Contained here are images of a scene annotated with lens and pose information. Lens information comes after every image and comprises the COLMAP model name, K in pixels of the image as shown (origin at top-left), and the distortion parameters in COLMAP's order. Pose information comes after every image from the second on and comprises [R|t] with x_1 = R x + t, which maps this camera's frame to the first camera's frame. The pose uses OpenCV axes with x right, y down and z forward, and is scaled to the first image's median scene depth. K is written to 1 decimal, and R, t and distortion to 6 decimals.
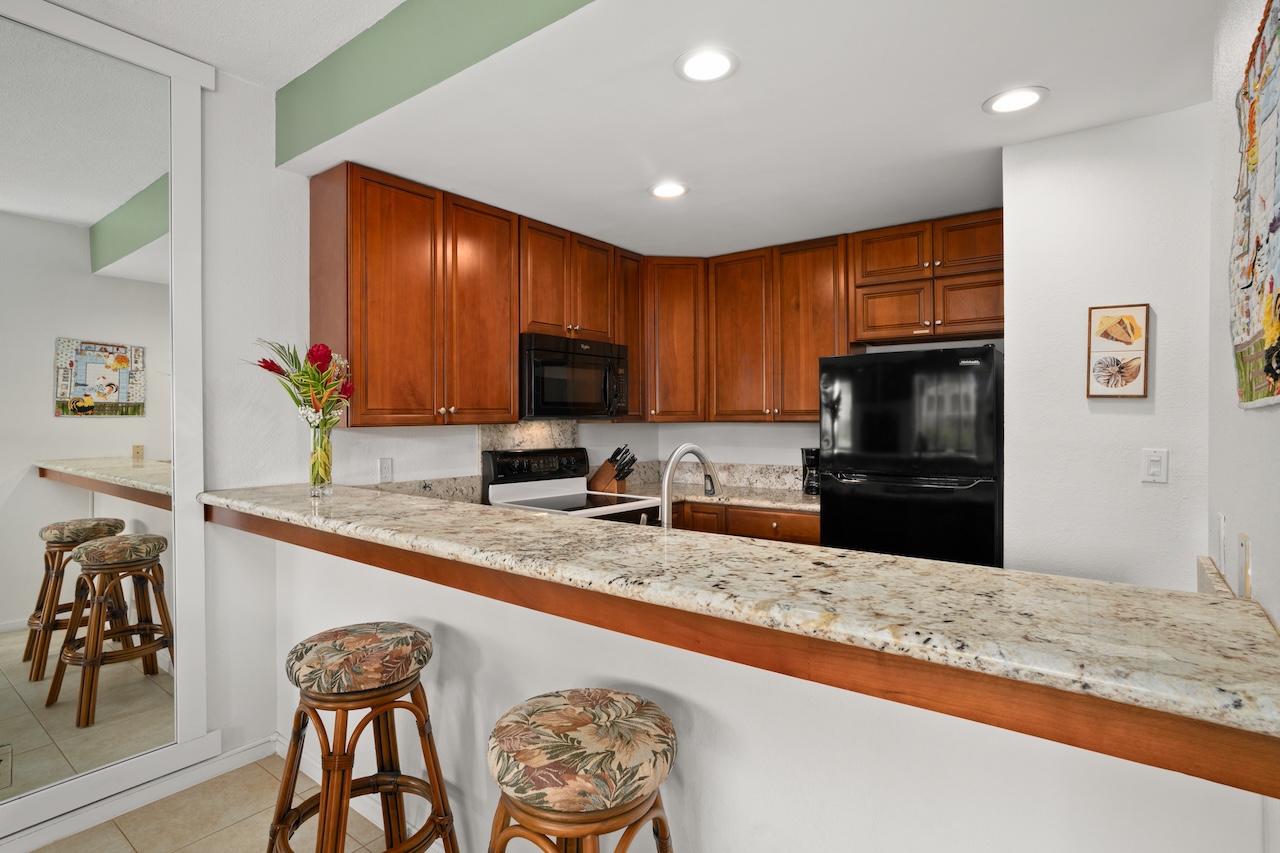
lens RADIAL K [[649.7, 0, 628.0], [0, 649.7, 420.9], [0, 0, 1]] dist [-0.047817, 0.032789]
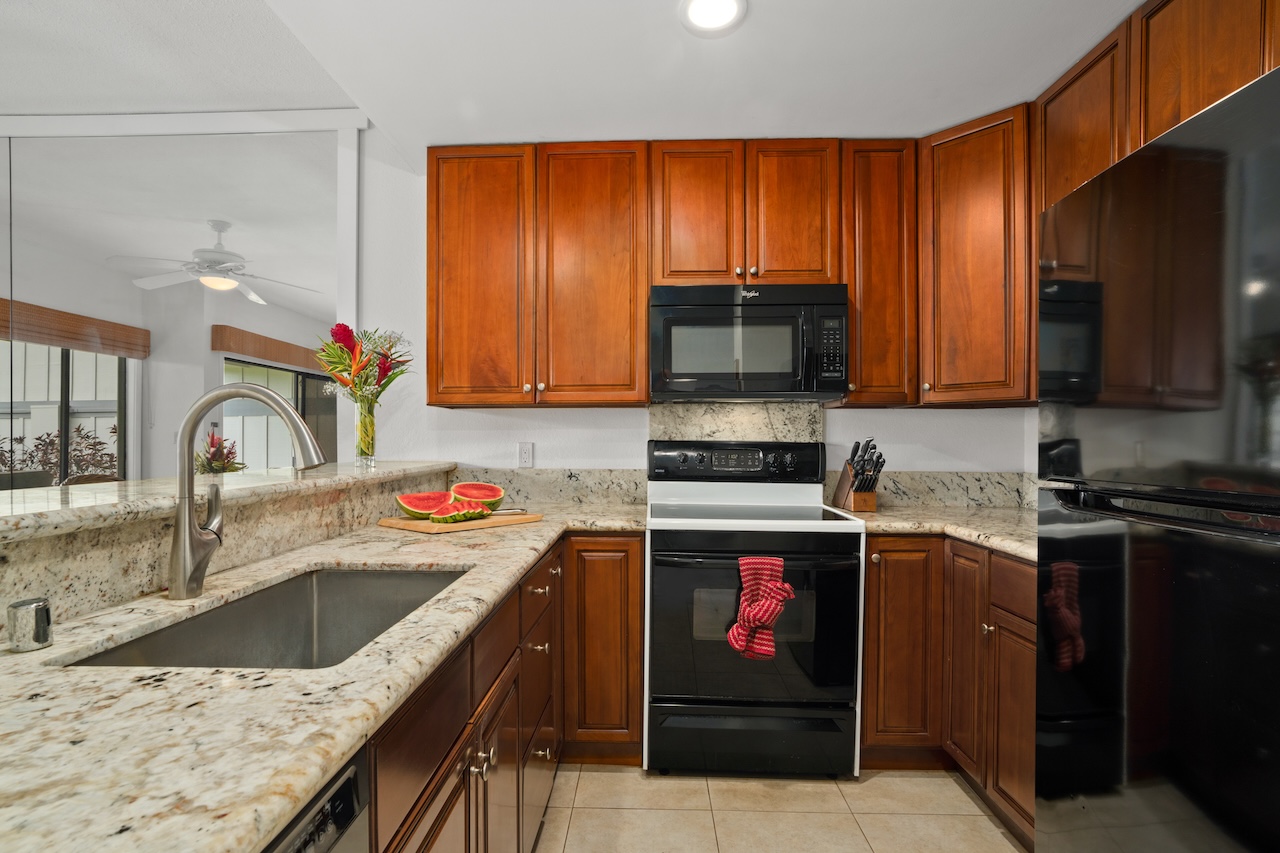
lens RADIAL K [[649.7, 0, 628.0], [0, 649.7, 420.9], [0, 0, 1]] dist [-0.047817, 0.032789]
pose [[0.589818, -0.017808, -0.807340, 0.422413], [-0.005665, 0.999641, -0.026188, 0.042870], [0.807516, 0.020019, 0.589505, 0.486358]]
